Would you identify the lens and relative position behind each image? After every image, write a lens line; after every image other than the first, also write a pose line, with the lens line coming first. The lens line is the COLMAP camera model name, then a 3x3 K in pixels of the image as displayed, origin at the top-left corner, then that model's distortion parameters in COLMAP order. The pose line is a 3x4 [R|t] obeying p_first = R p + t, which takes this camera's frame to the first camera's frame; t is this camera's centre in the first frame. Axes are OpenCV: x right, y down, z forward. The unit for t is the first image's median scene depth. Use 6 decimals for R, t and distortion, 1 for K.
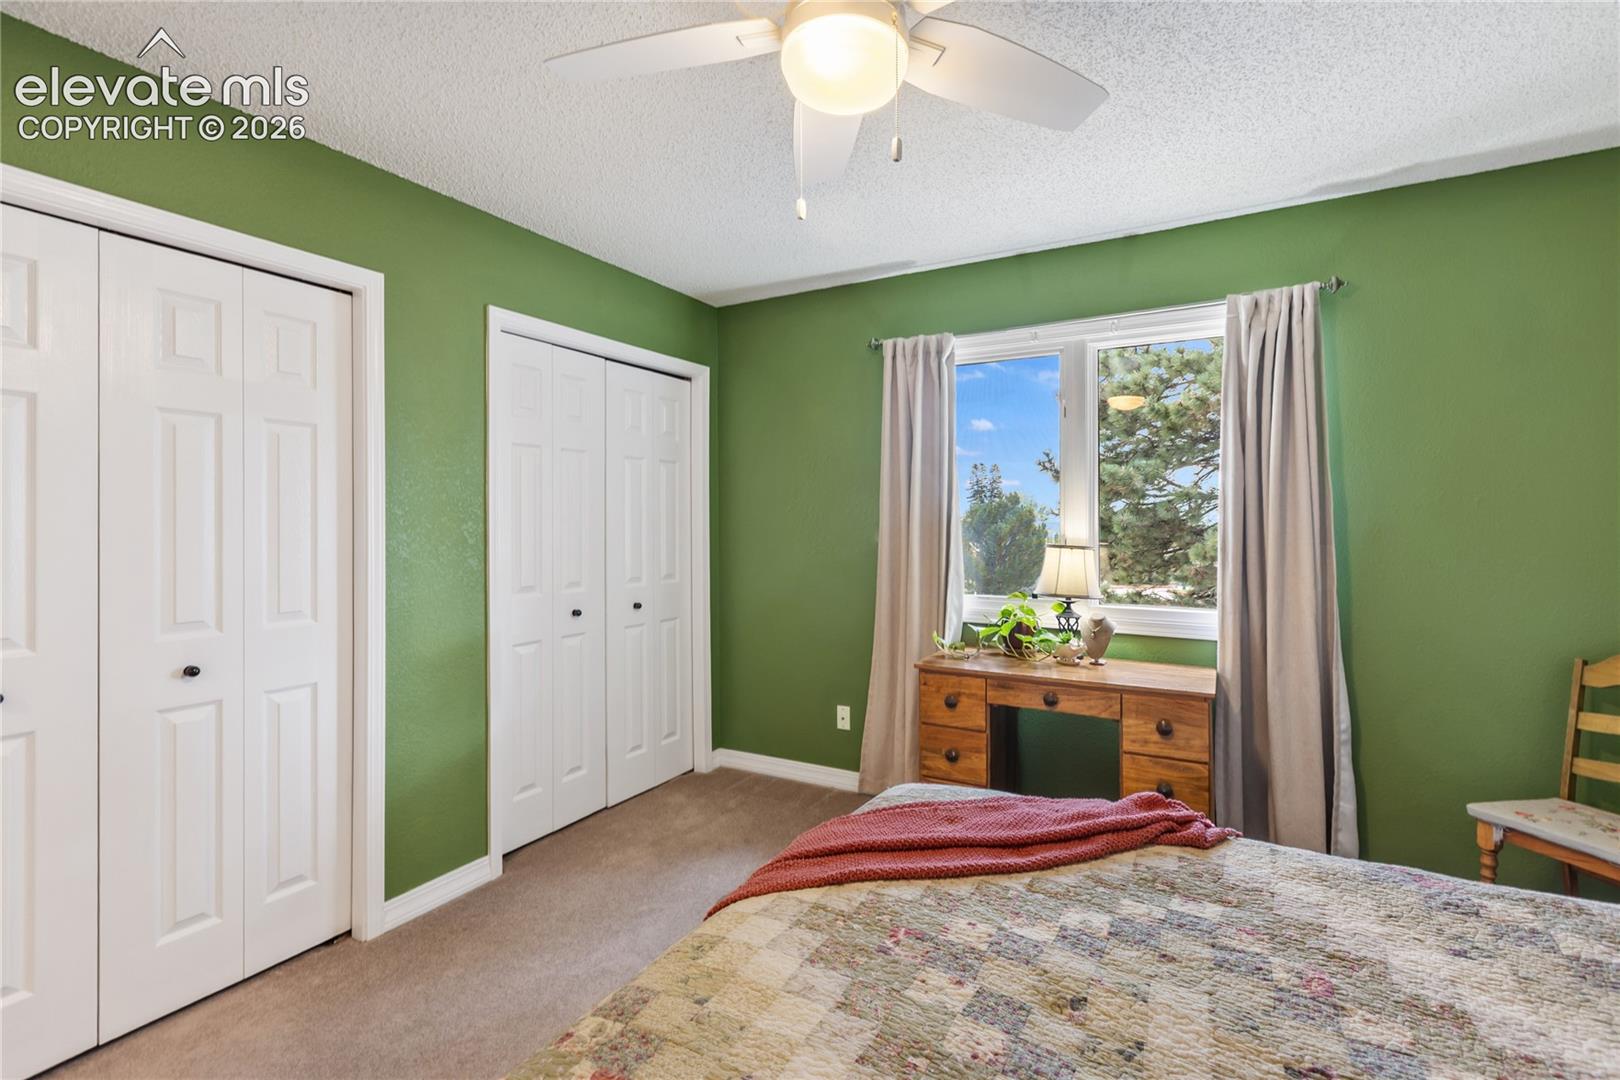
lens RADIAL K [[739.0, 0, 811.9], [0, 739.0, 515.6], [0, 0, 1]] dist [0.004116, 0.000196]
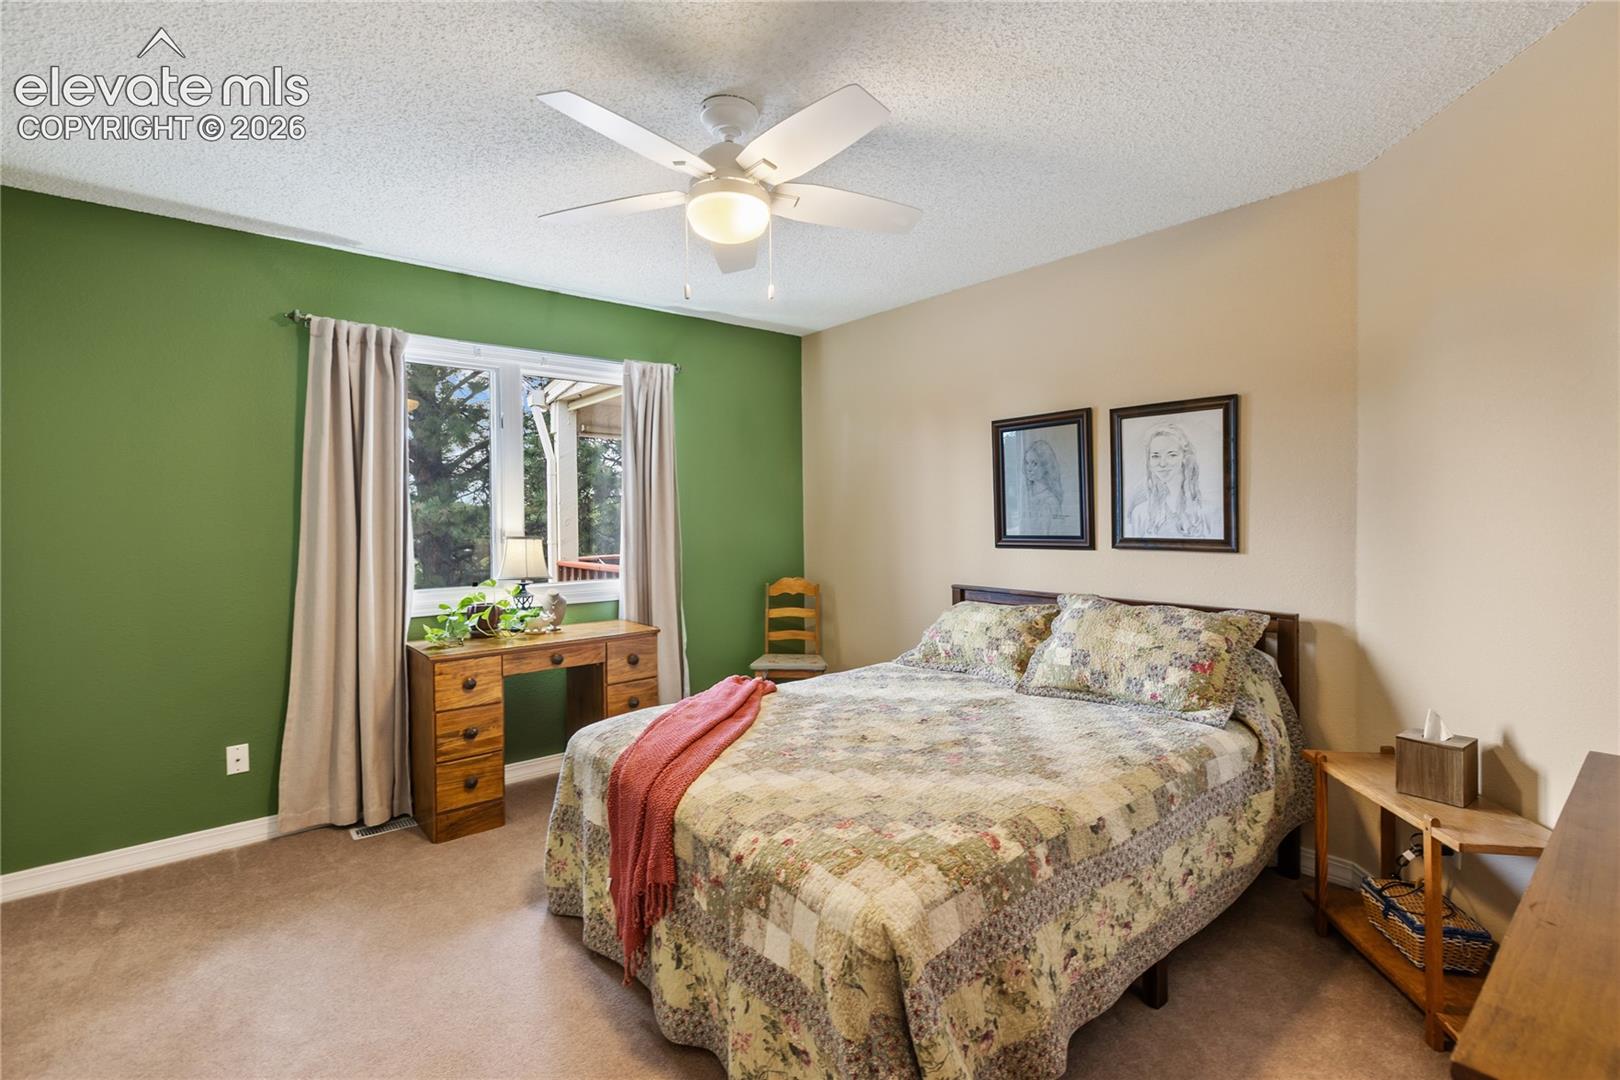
lens RADIAL K [[746.5, 0, 811.2], [0, 746.5, 512.2], [0, 0, 1]] dist [0.002317, 0.000283]
pose [[0.351150, 0.001460, 0.936318, -0.677332], [0.002333, 0.999994, -0.002435, 0.004727], [-0.936316, 0.003039, 0.351145, 0.151054]]
